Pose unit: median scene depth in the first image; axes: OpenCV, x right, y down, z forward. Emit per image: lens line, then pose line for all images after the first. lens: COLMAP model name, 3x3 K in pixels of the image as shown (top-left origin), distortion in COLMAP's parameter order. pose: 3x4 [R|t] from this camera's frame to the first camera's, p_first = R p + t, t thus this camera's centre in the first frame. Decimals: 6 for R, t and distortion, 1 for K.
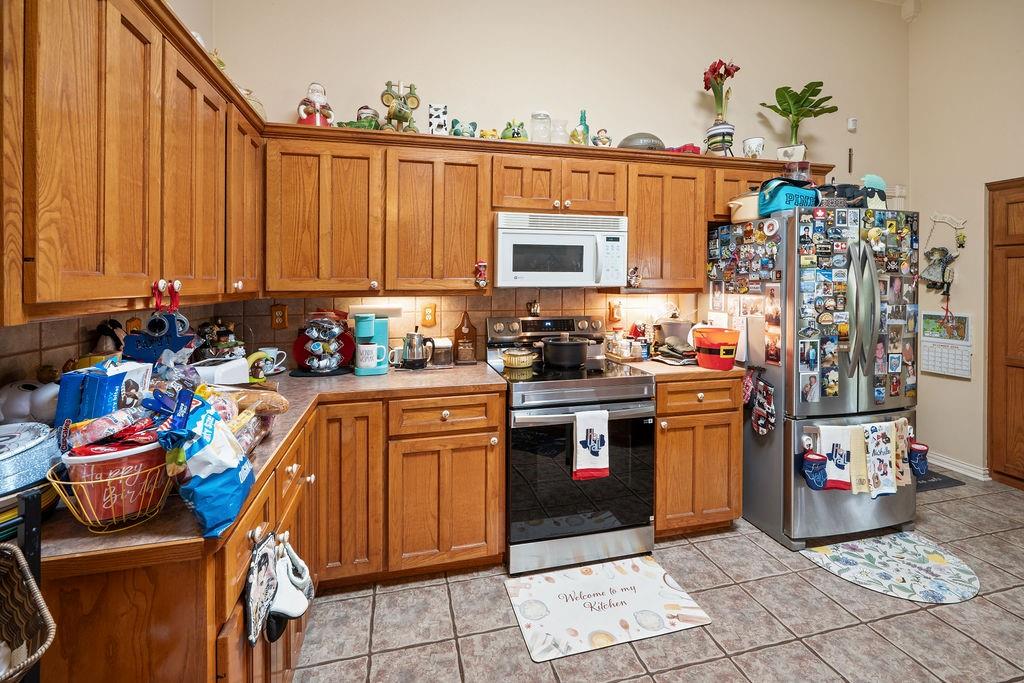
lens RADIAL K [[437.5, 0, 510.6], [0, 437.5, 283.7], [0, 0, 1]] dist [-0.001181, -0.000641]
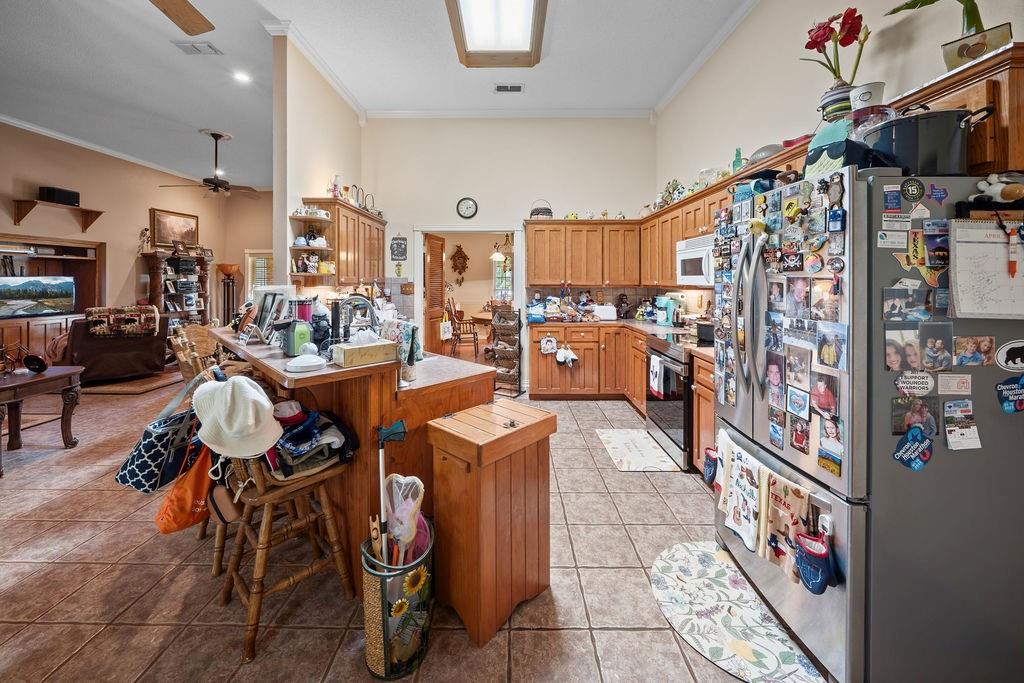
lens RADIAL K [[374.5, 0, 513.5], [0, 374.5, 280.4], [0, 0, 1]] dist [-0.008623, 0.000673]
pose [[-0.228098, 0.001716, -0.973637, 1.611305], [-0.005972, 0.999977, 0.003161, -0.010612], [0.973620, 0.006535, -0.228082, 0.719519]]
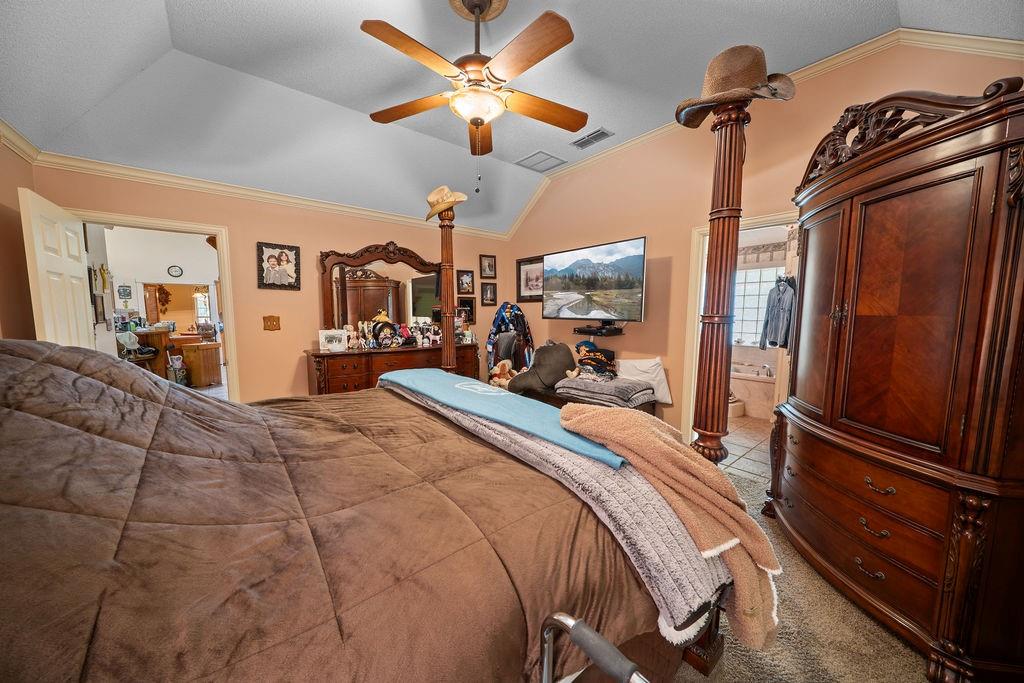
lens RADIAL K [[353.0, 0, 502.2], [0, 353.0, 346.3], [0, 0, 1]] dist [-0.005754, 0.000092]
pose [[0.423319, 0.093684, -0.901124, 4.556042], [-0.009276, 0.995035, 0.099090, -0.025021], [0.905933, -0.033588, 0.422086, 1.534237]]
